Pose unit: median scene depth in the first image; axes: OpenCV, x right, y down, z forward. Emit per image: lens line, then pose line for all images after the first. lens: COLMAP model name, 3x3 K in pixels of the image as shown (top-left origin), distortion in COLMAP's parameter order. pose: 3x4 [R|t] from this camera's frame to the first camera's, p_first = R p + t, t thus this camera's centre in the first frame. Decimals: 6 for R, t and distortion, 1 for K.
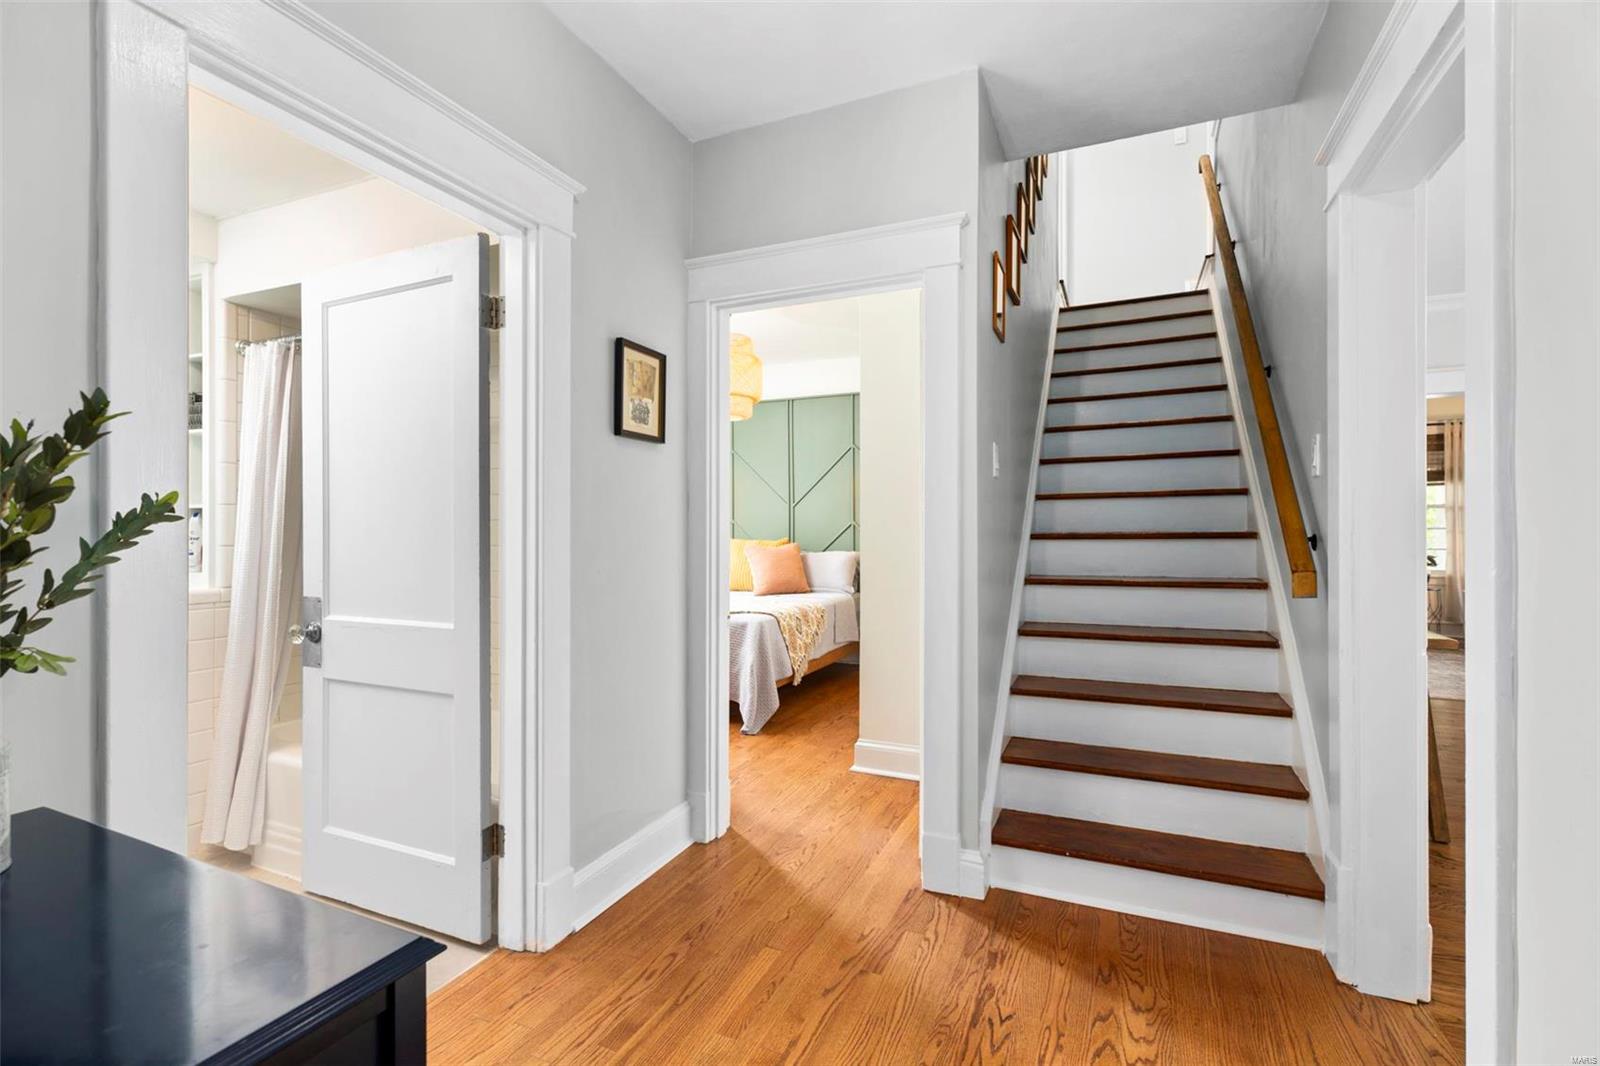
lens RADIAL K [[737.2, 0, 801.4], [0, 737.2, 524.9], [0, 0, 1]] dist [0.012038, -0.000765]
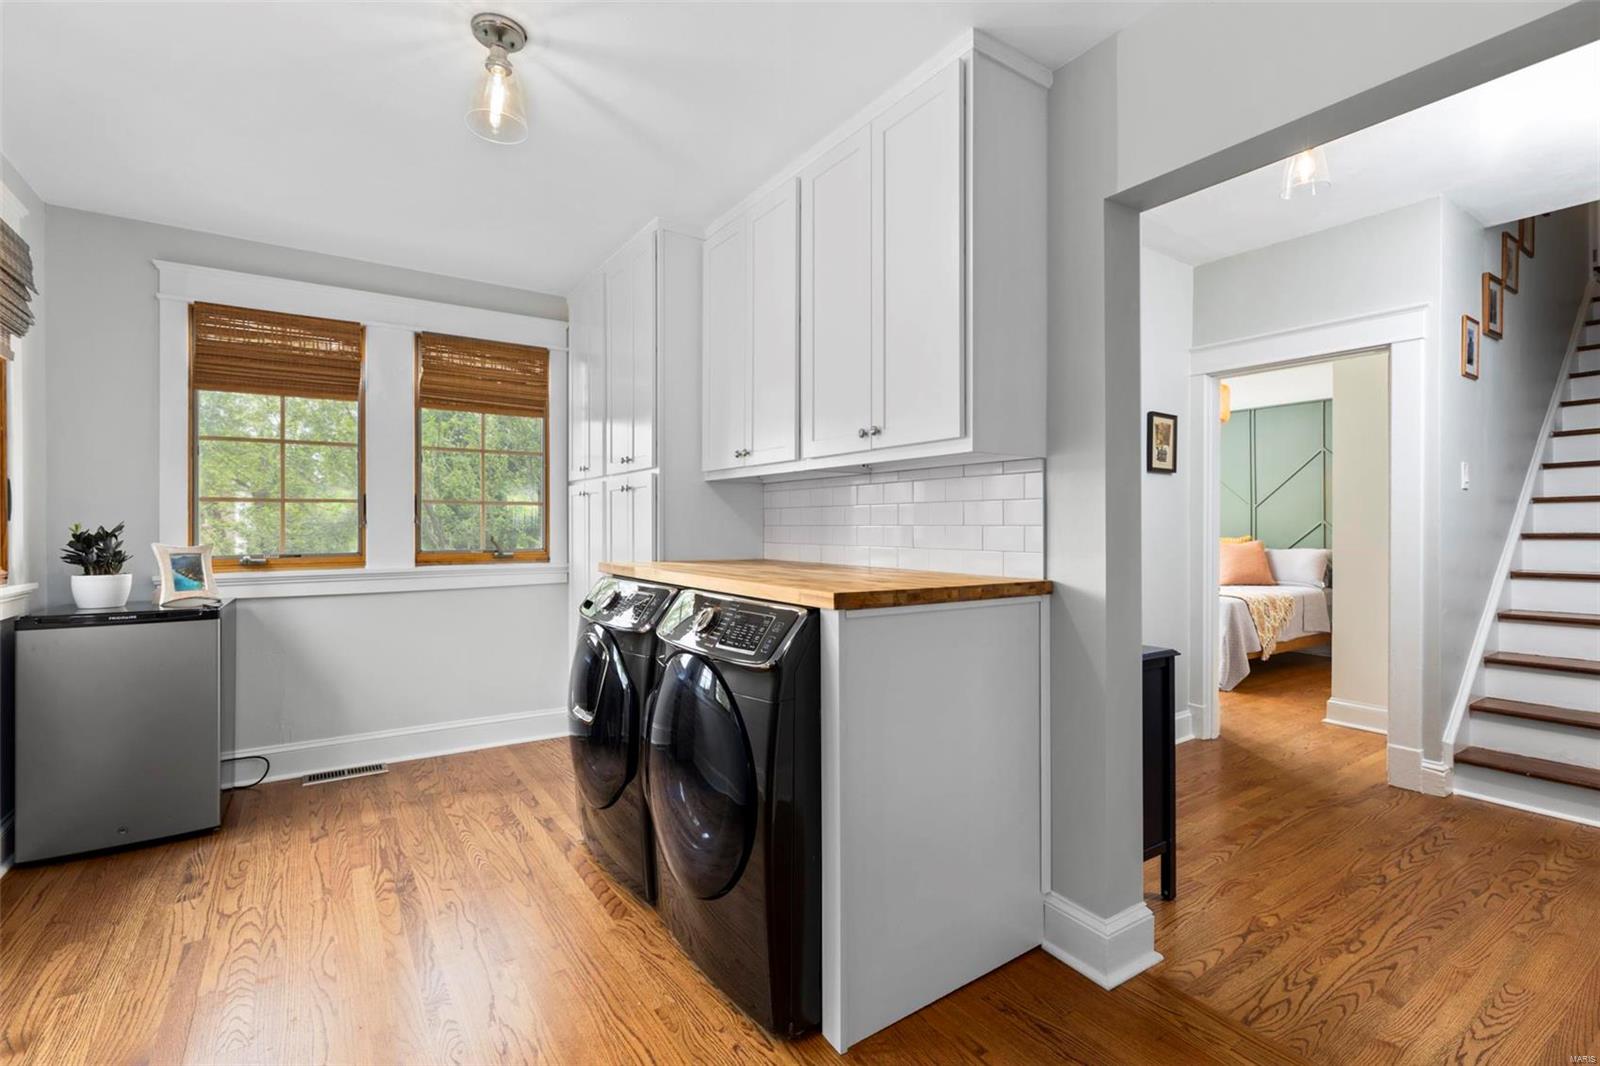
lens RADIAL K [[737.2, 0, 795.3], [0, 737.2, 524.9], [0, 0, 1]] dist [0.012038, -0.000765]
pose [[0.854523, 0.001227, -0.519412, -0.033338], [0.000579, 0.999994, 0.003315, -0.003534], [0.519413, -0.003134, 0.854517, -0.401137]]
